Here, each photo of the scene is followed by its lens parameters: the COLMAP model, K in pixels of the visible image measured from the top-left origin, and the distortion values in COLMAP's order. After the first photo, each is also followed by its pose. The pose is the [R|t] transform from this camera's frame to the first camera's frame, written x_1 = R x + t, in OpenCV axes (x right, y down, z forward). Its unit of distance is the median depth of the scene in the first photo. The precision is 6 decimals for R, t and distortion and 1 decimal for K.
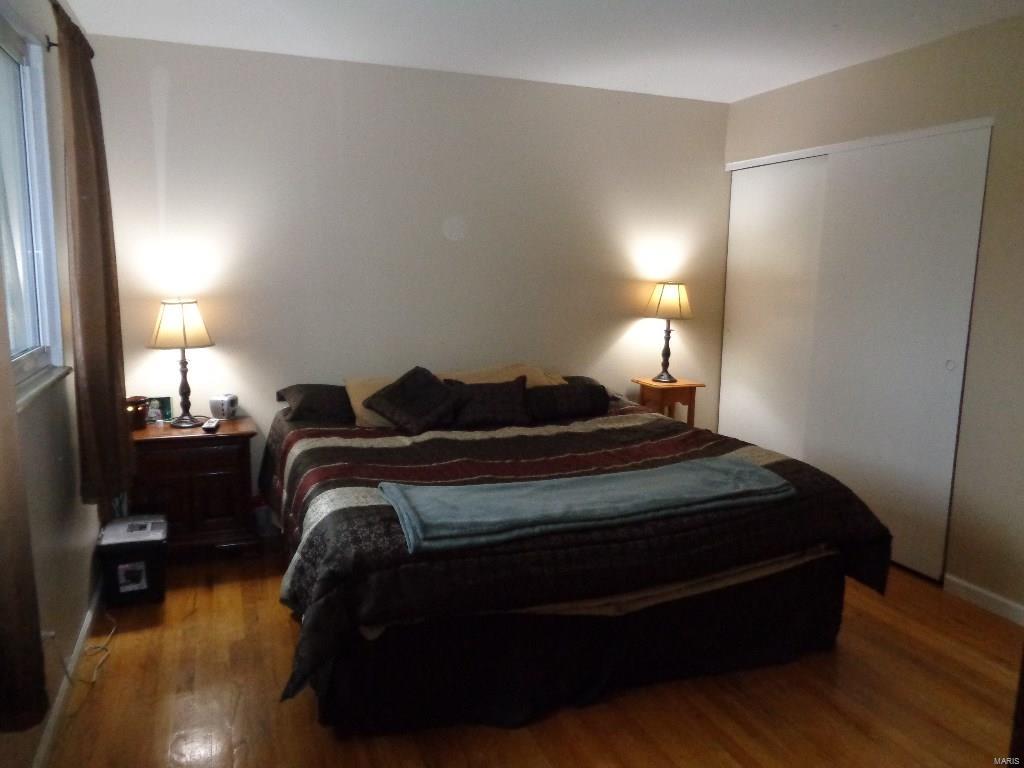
lens RADIAL K [[764.9, 0, 511.1], [0, 764.9, 380.5], [0, 0, 1]] dist [-0.005695, 0.005147]
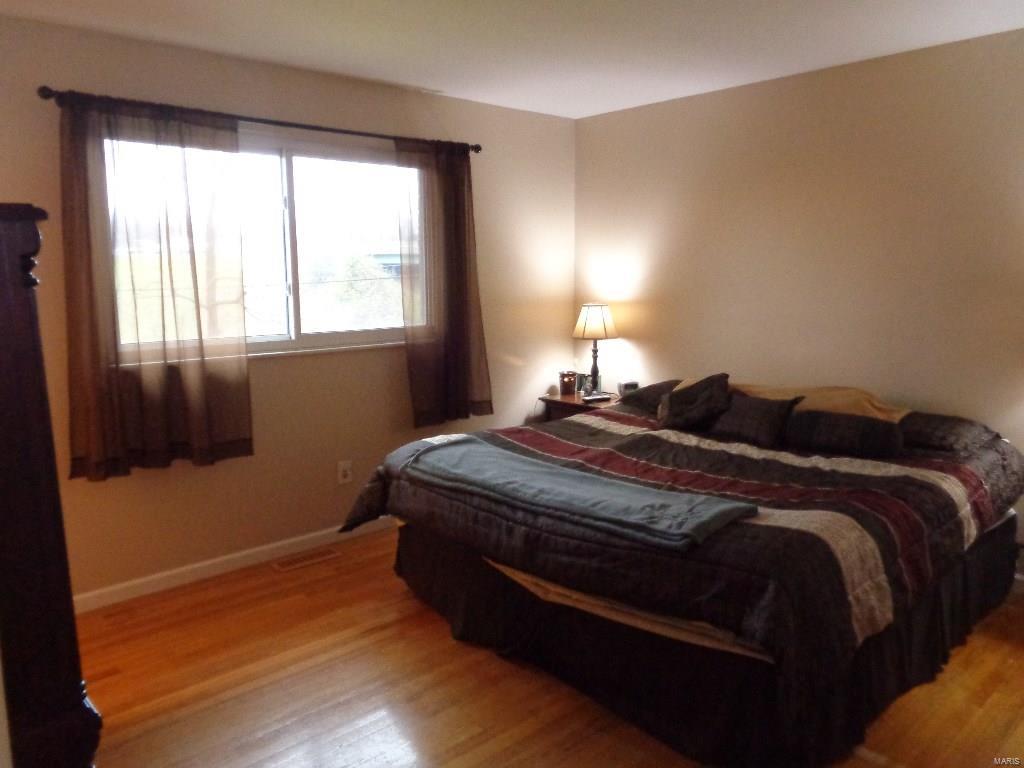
lens RADIAL K [[764.9, 0, 511.1], [0, 764.9, 380.5], [0, 0, 1]] dist [-0.005695, 0.005147]
pose [[0.378208, 0.114460, -0.918617, 1.053269], [-0.129366, 0.989124, 0.069984, -0.064973], [0.916637, 0.092369, 0.388902, 0.500998]]
